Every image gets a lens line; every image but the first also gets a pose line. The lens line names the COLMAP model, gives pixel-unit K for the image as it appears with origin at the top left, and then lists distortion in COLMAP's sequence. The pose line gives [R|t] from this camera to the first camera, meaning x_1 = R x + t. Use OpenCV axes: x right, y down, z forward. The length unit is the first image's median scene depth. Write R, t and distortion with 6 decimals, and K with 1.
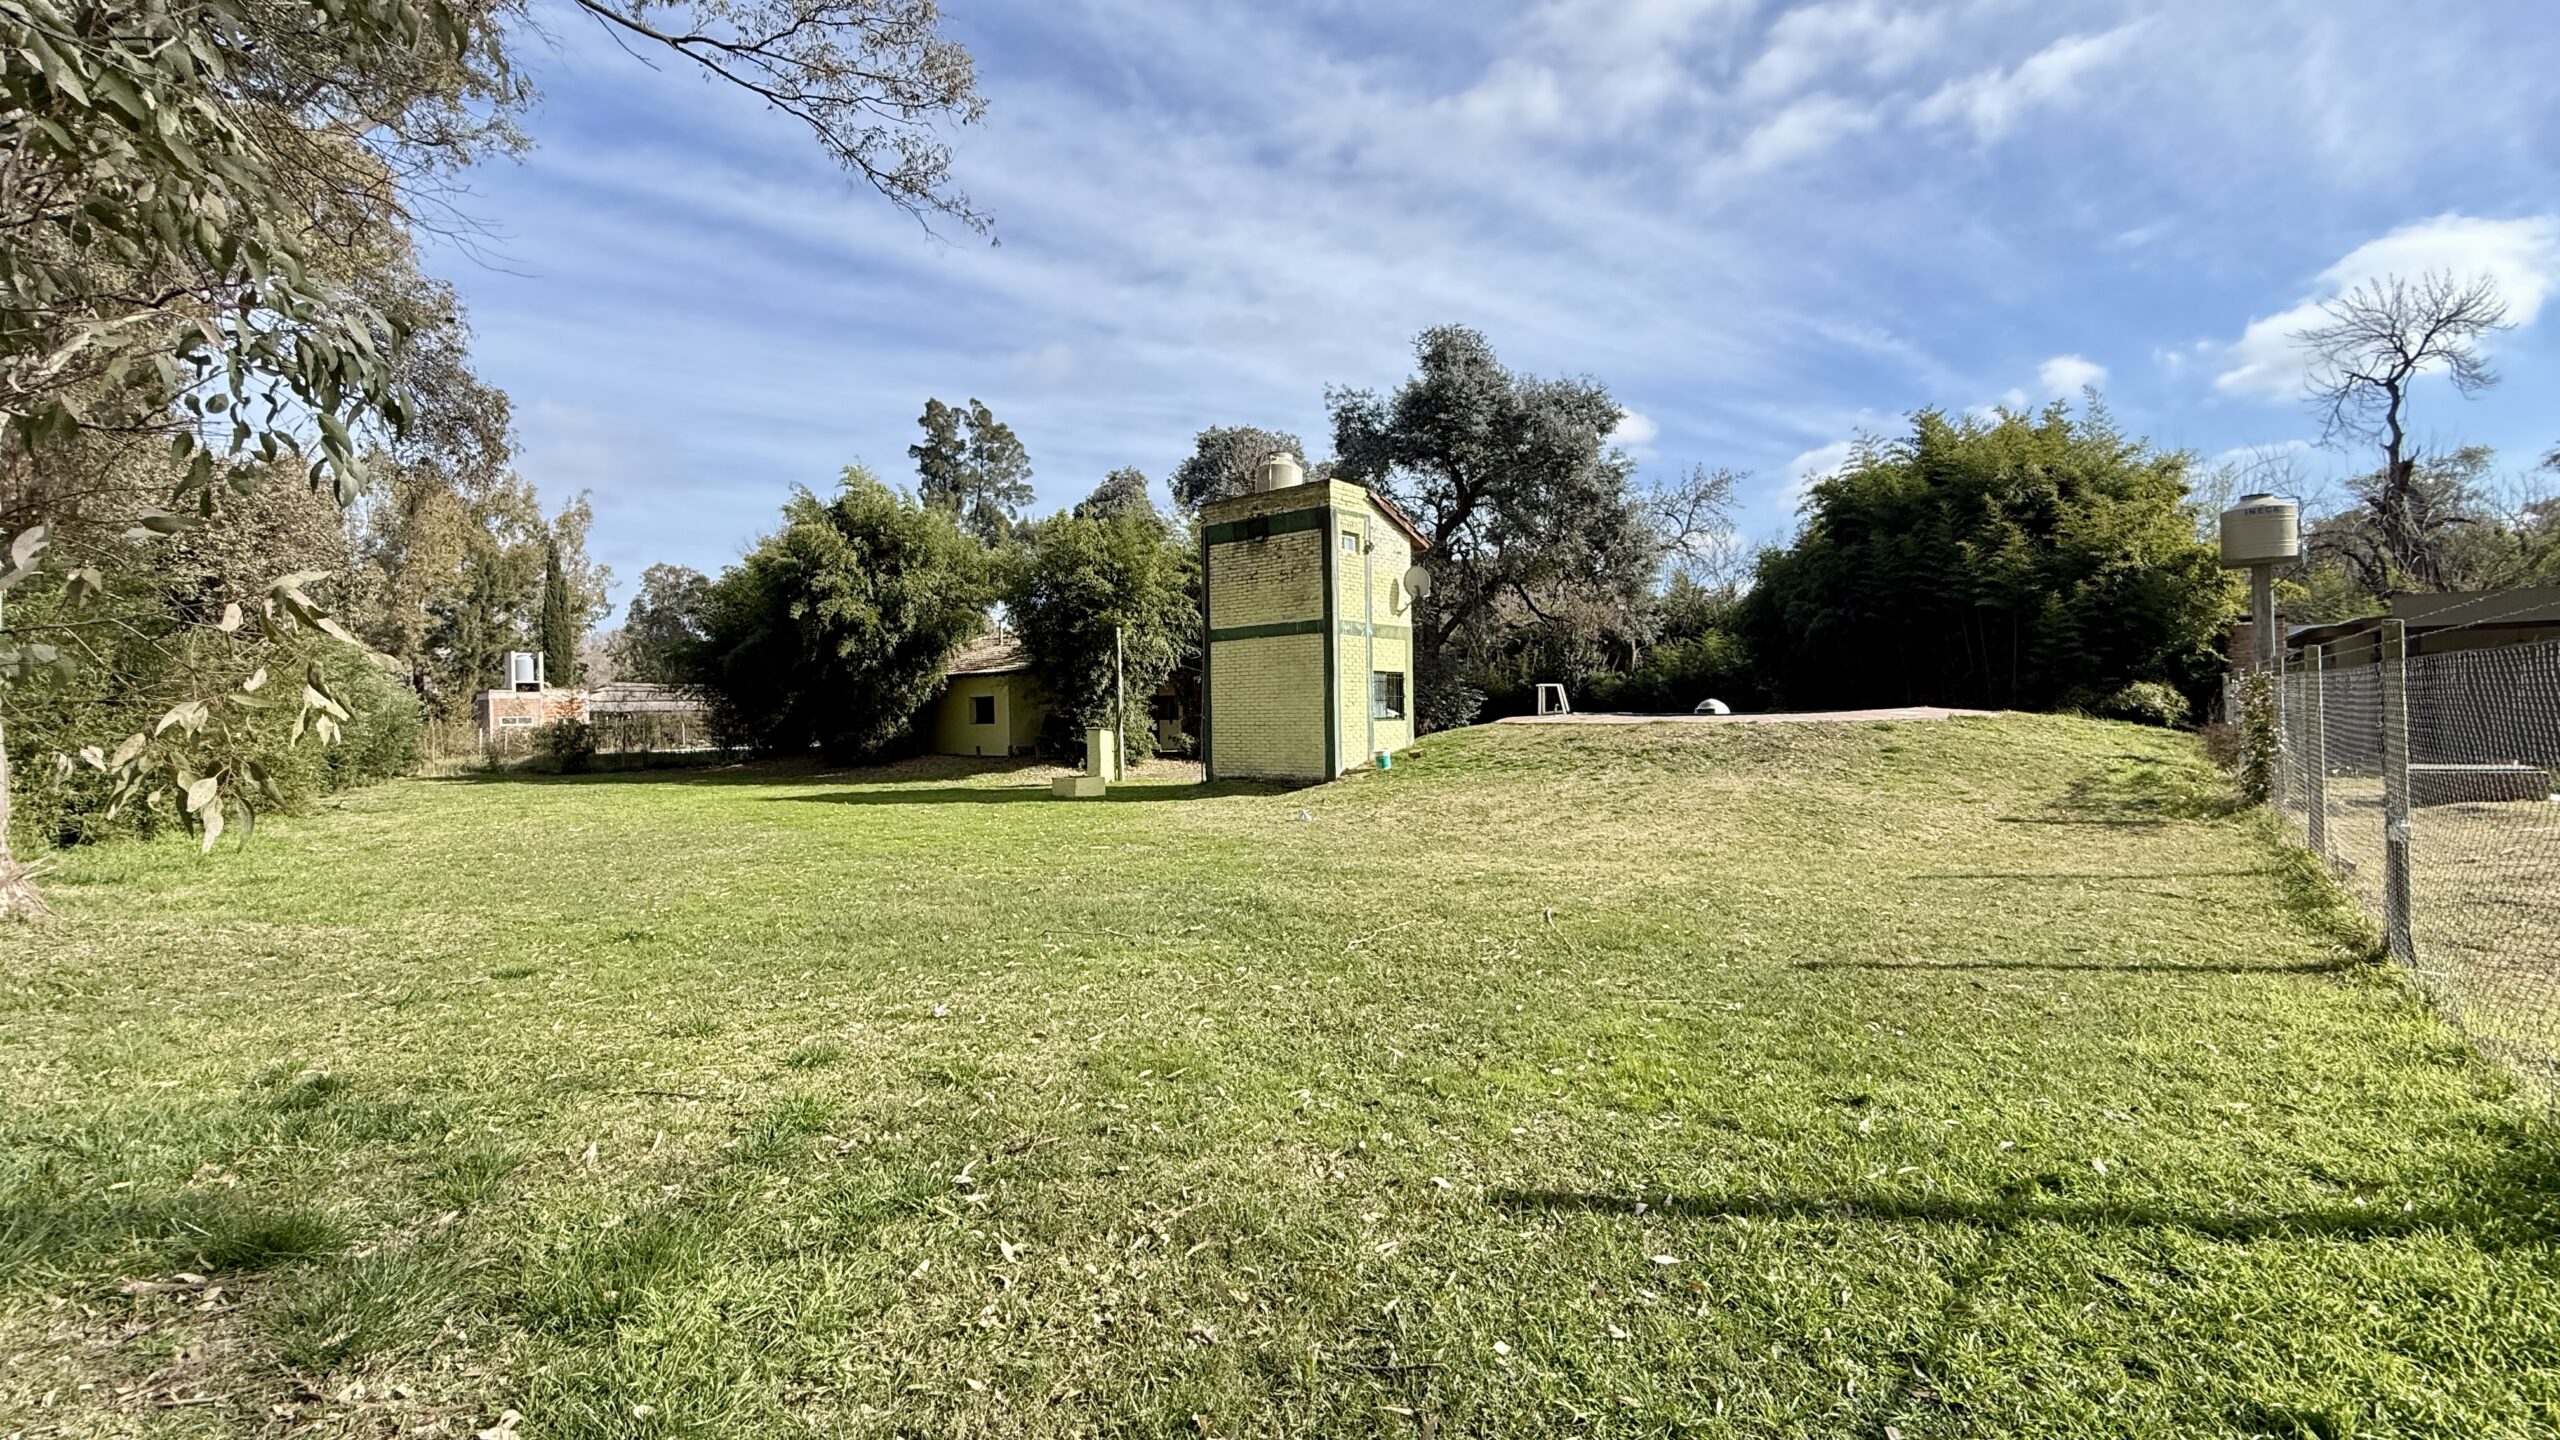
lens RADIAL K [[1034.9, 0, 1283.5], [0, 1034.9, 711.0], [0, 0, 1]] dist [-0.002467, 0.000046]
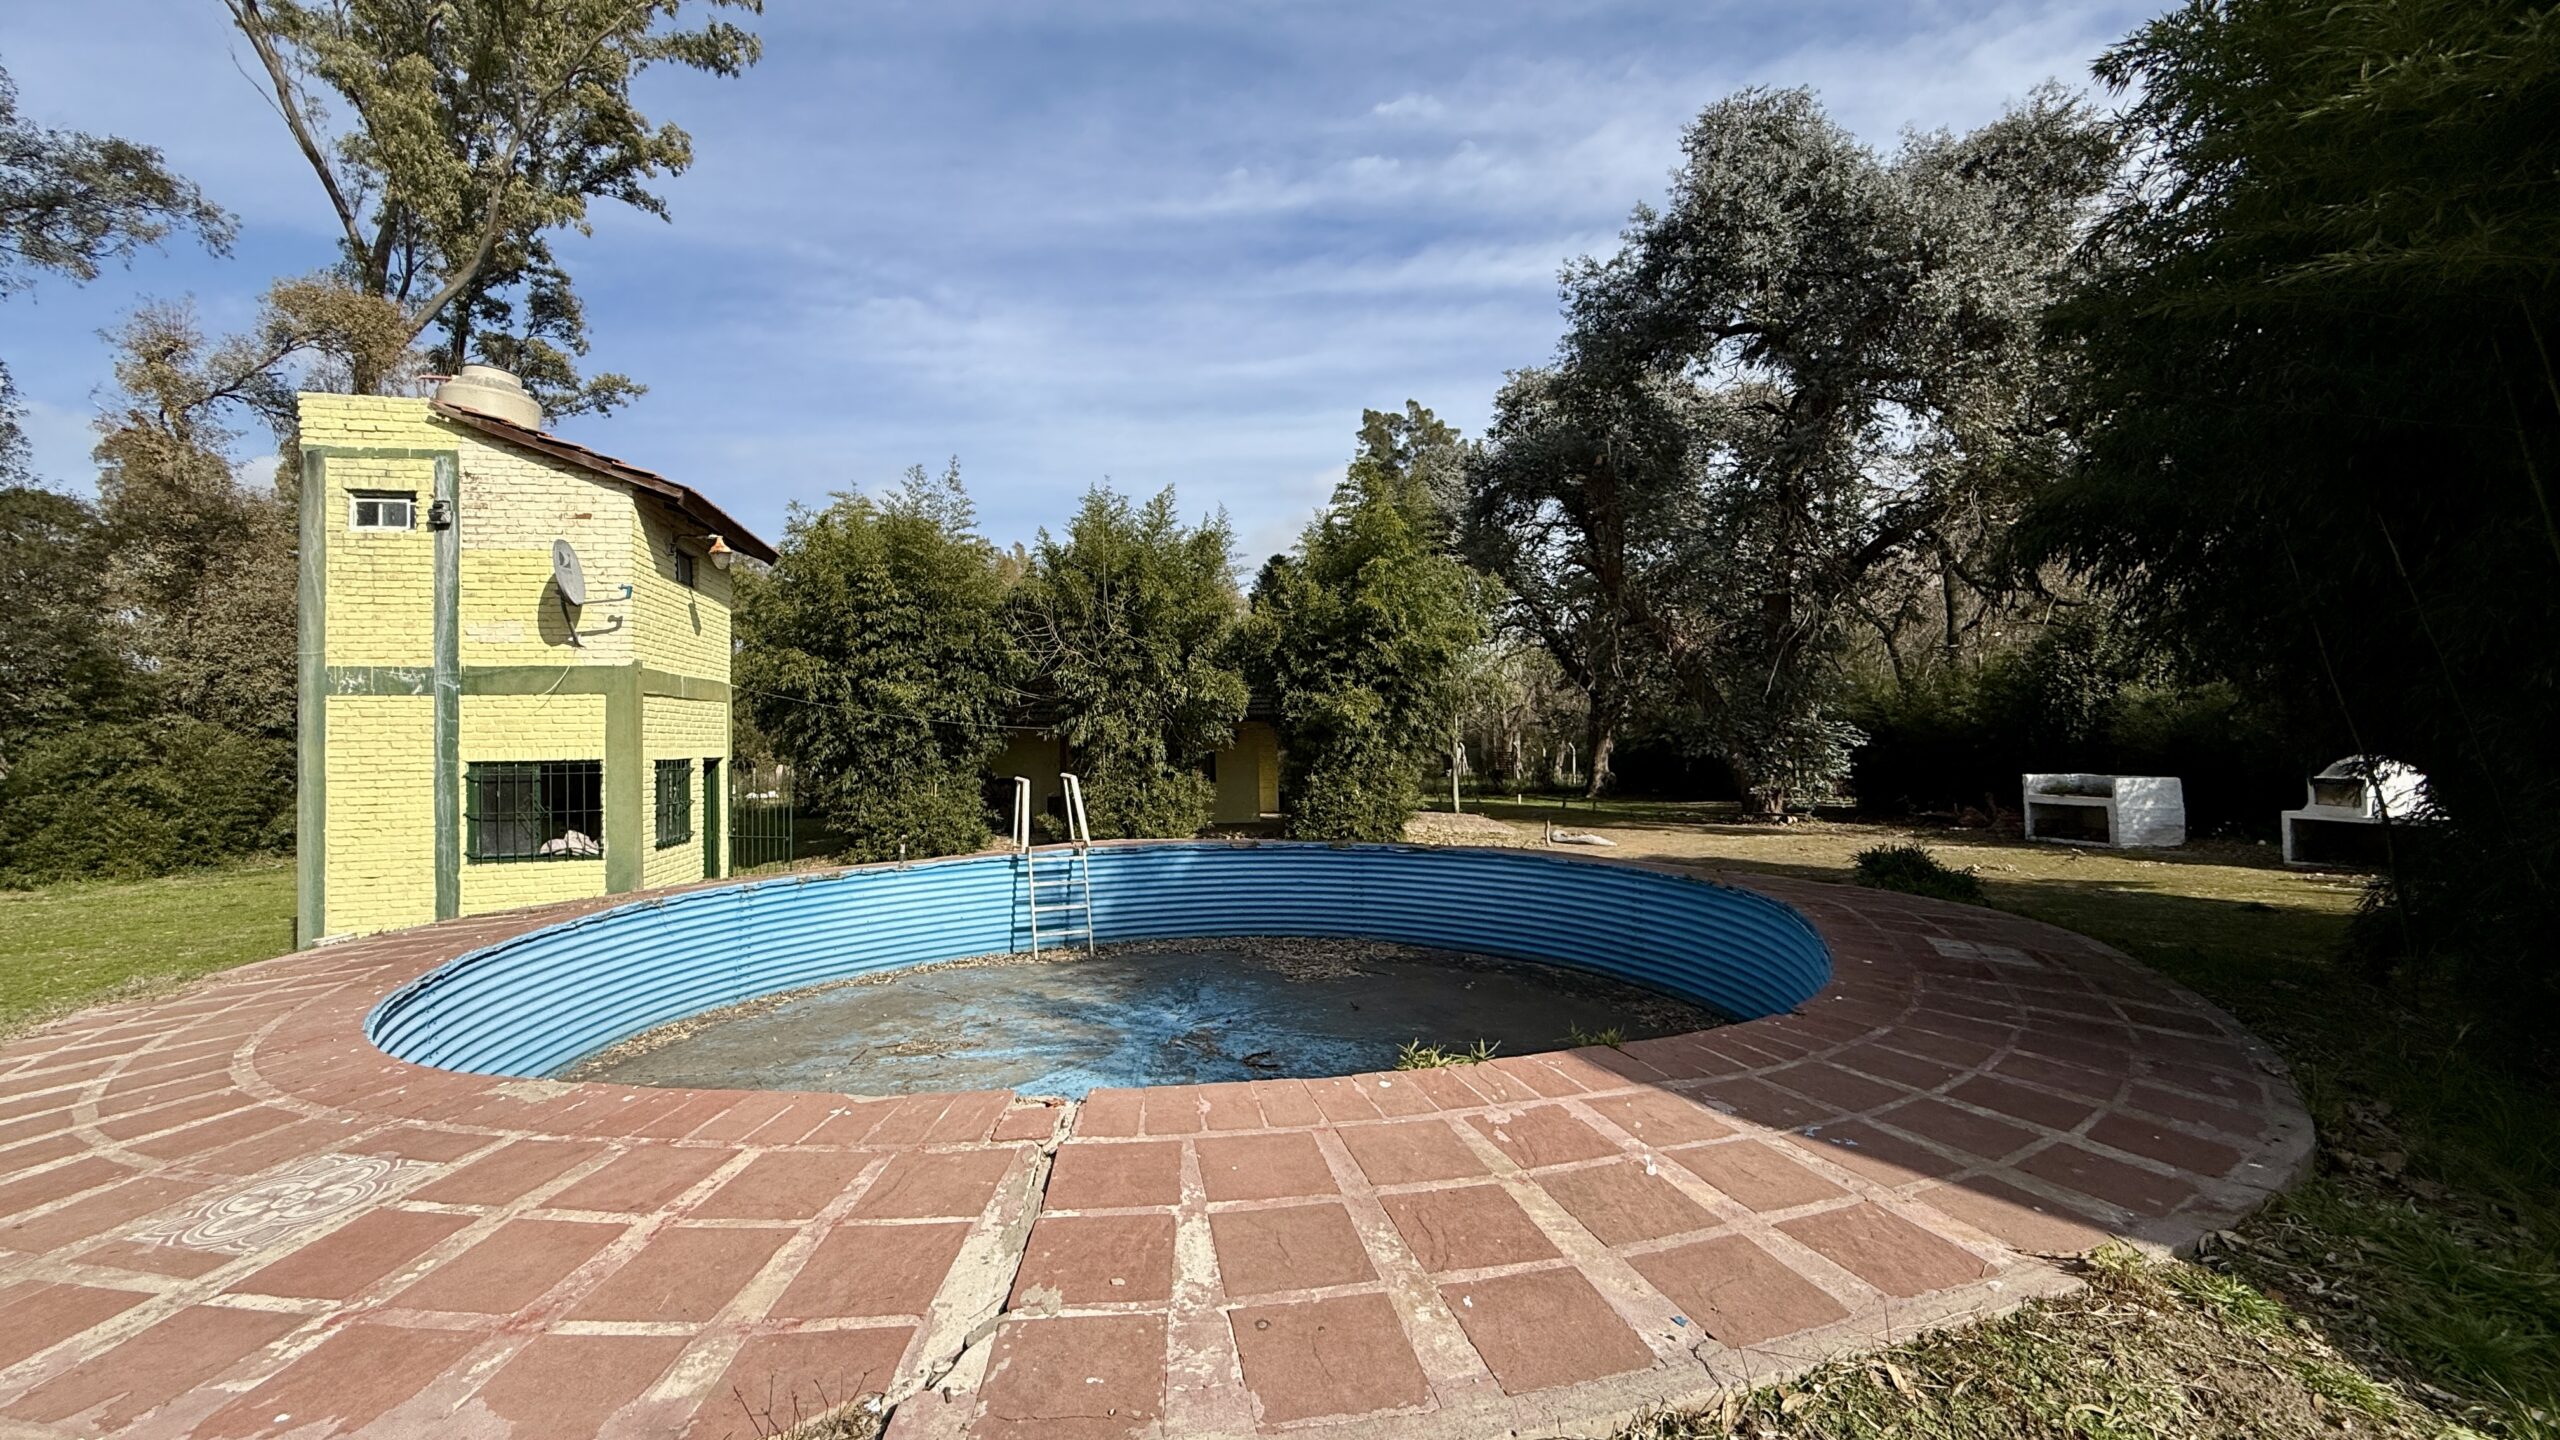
lens RADIAL K [[1034.9, 0, 1323.5], [0, 1034.9, 708.0], [0, 0, 1]] dist [-0.002467, 0.000046]
pose [[0.784995, -0.021747, -0.619120, 0.709635], [0.010955, 0.999715, -0.021225, -0.050186], [0.619405, 0.009879, 0.785010, 0.866106]]
